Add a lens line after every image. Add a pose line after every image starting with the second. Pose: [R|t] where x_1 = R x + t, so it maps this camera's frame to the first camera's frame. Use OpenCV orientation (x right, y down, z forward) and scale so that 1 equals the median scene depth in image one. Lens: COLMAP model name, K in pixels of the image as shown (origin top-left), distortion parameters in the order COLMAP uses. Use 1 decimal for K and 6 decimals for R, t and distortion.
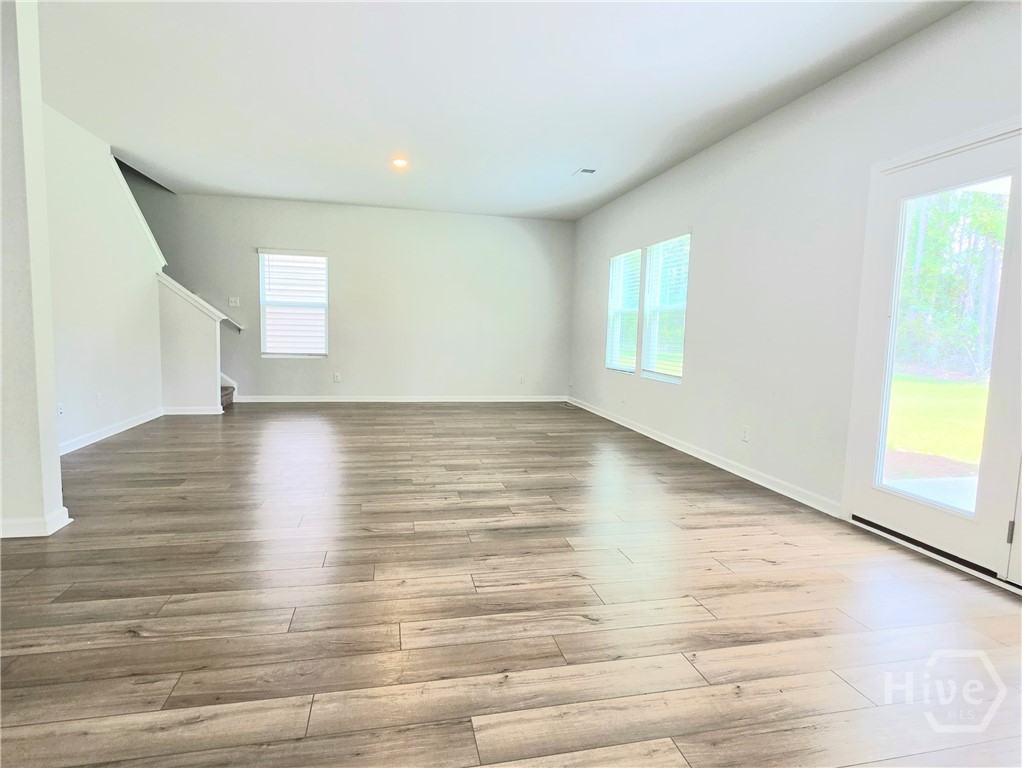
lens RADIAL K [[545.8, 0, 507.7], [0, 545.8, 385.0], [0, 0, 1]] dist [0.000567, 0.000496]
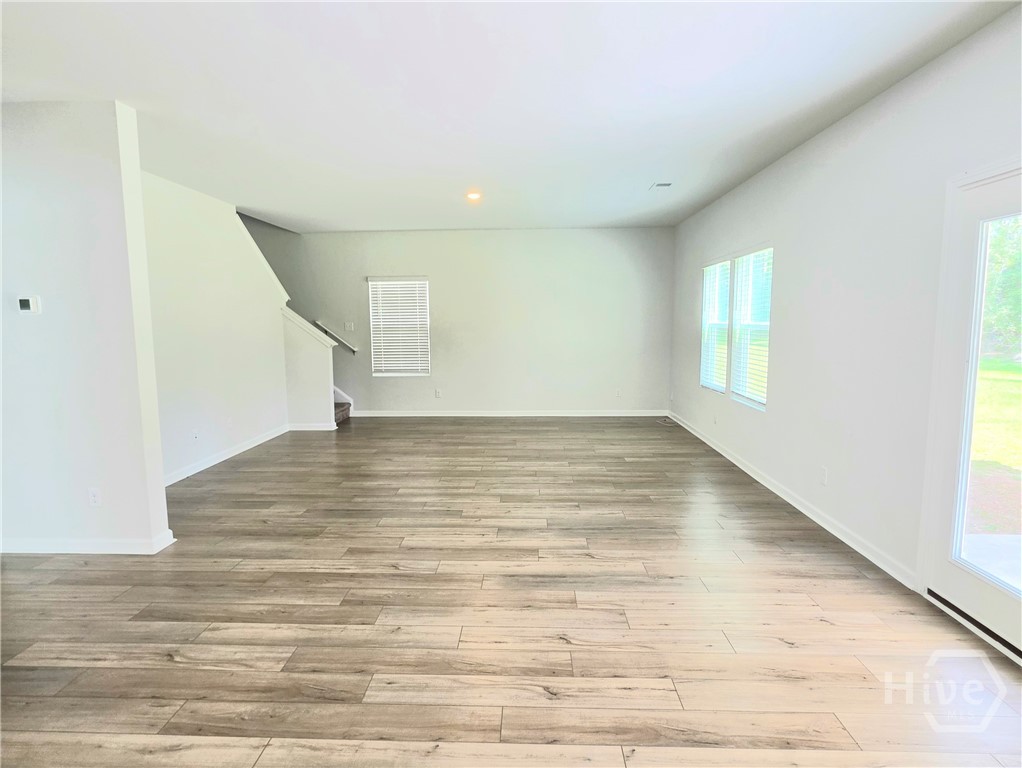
lens RADIAL K [[550.1, 0, 506.3], [0, 550.1, 383.0], [0, 0, 1]] dist [-0.000697, 0.001061]
pose [[0.966179, -0.007732, -0.257758, 0.221961], [0.009827, 0.999928, 0.006839, -0.098080], [0.257686, -0.009141, 0.966185, 0.001530]]
